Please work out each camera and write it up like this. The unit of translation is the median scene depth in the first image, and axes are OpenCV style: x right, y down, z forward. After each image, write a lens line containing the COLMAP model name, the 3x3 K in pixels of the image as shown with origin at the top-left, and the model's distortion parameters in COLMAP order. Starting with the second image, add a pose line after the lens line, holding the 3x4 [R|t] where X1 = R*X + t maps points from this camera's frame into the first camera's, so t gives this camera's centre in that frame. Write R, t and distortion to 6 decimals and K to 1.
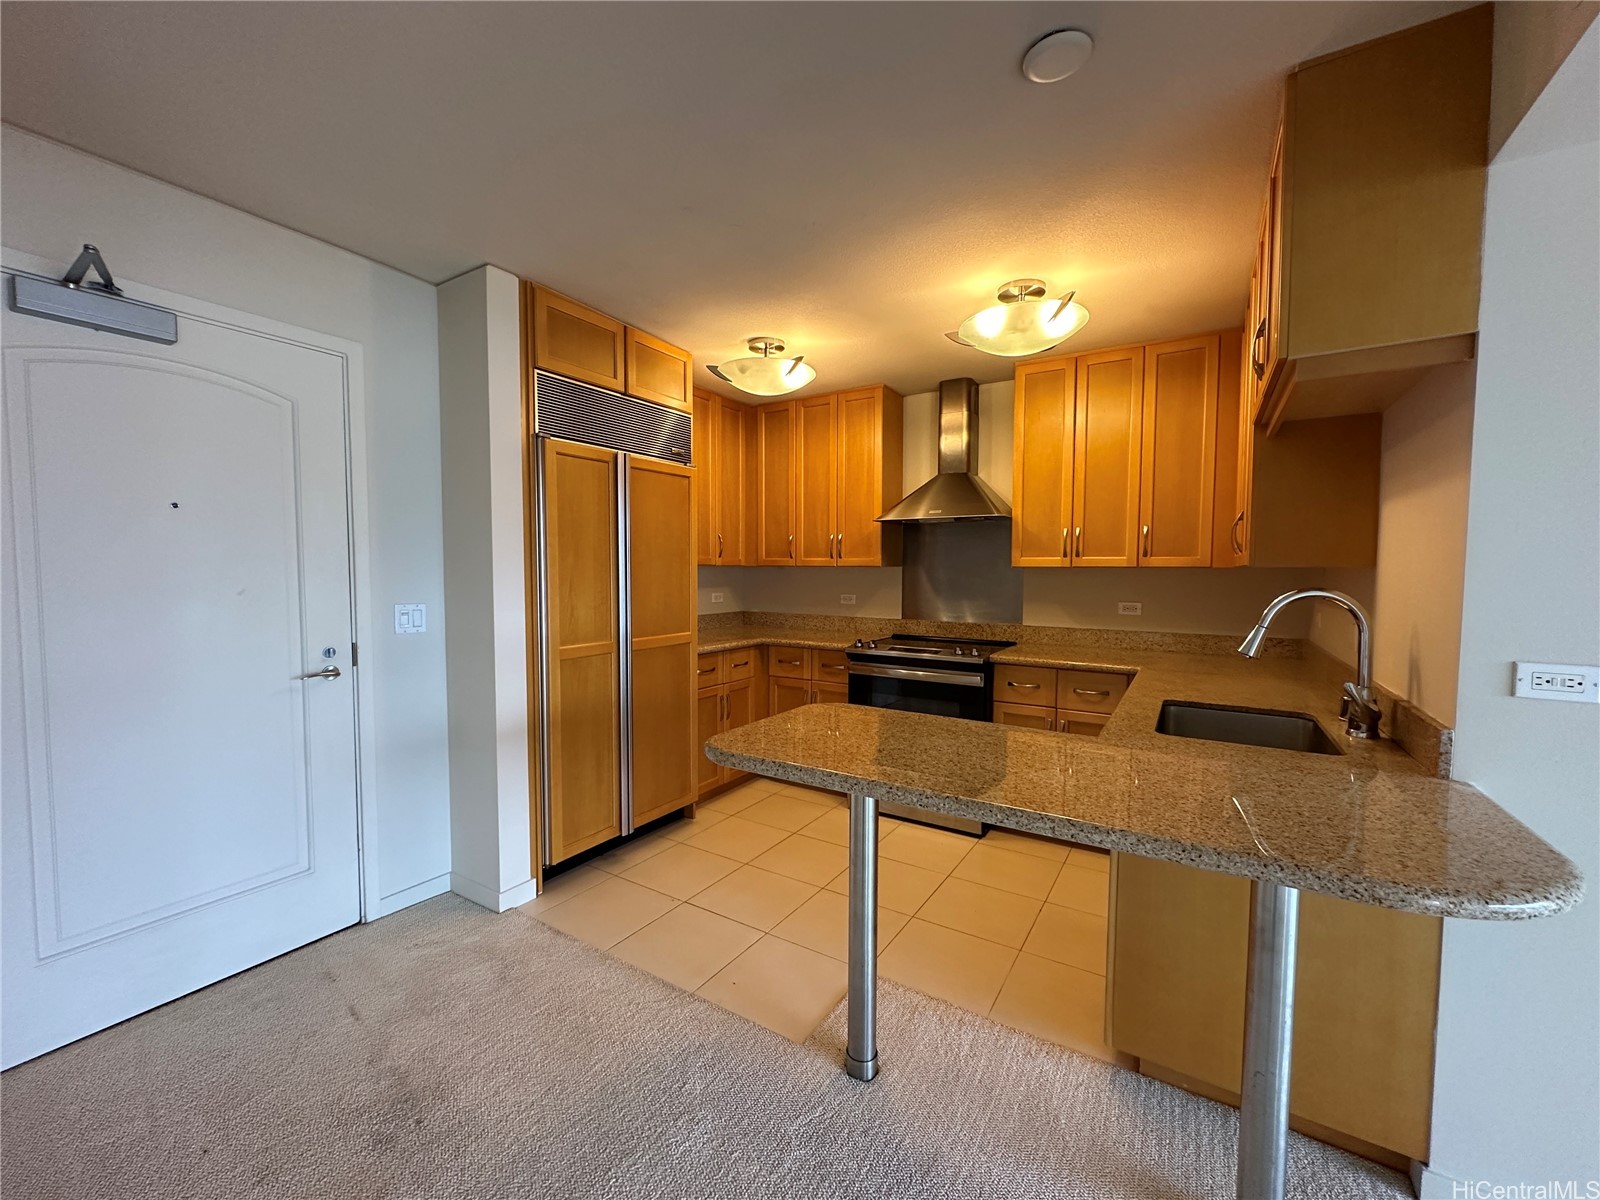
lens RADIAL K [[639.1, 0, 806.9], [0, 639.1, 597.2], [0, 0, 1]] dist [0.001854, 0.000318]
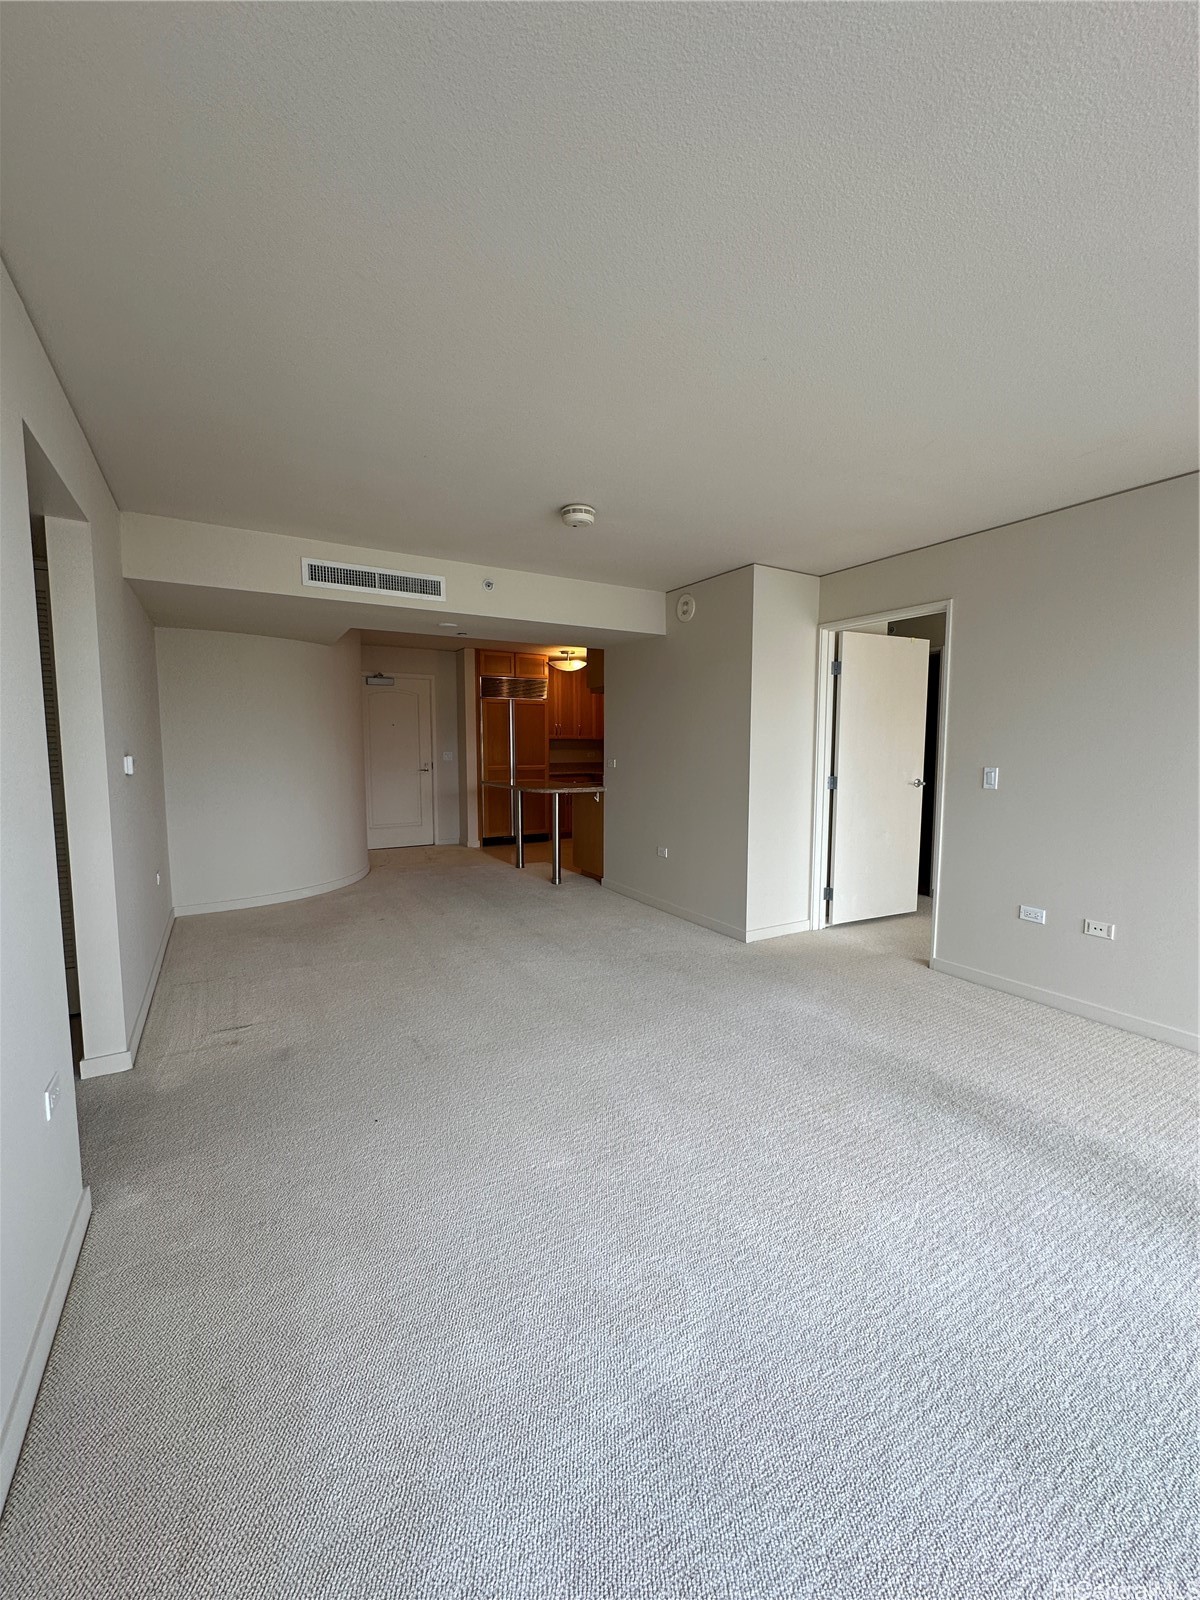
lens RADIAL K [[639.1, 0, 600.0], [0, 639.1, 800.0], [0, 0, 1]] dist [0.001854, 0.000318]
pose [[0.878613, 0.042152, -0.475671, 1.576420], [-0.019863, 0.998460, 0.051791, 0.069733], [0.477122, -0.036056, 0.878097, -1.456670]]
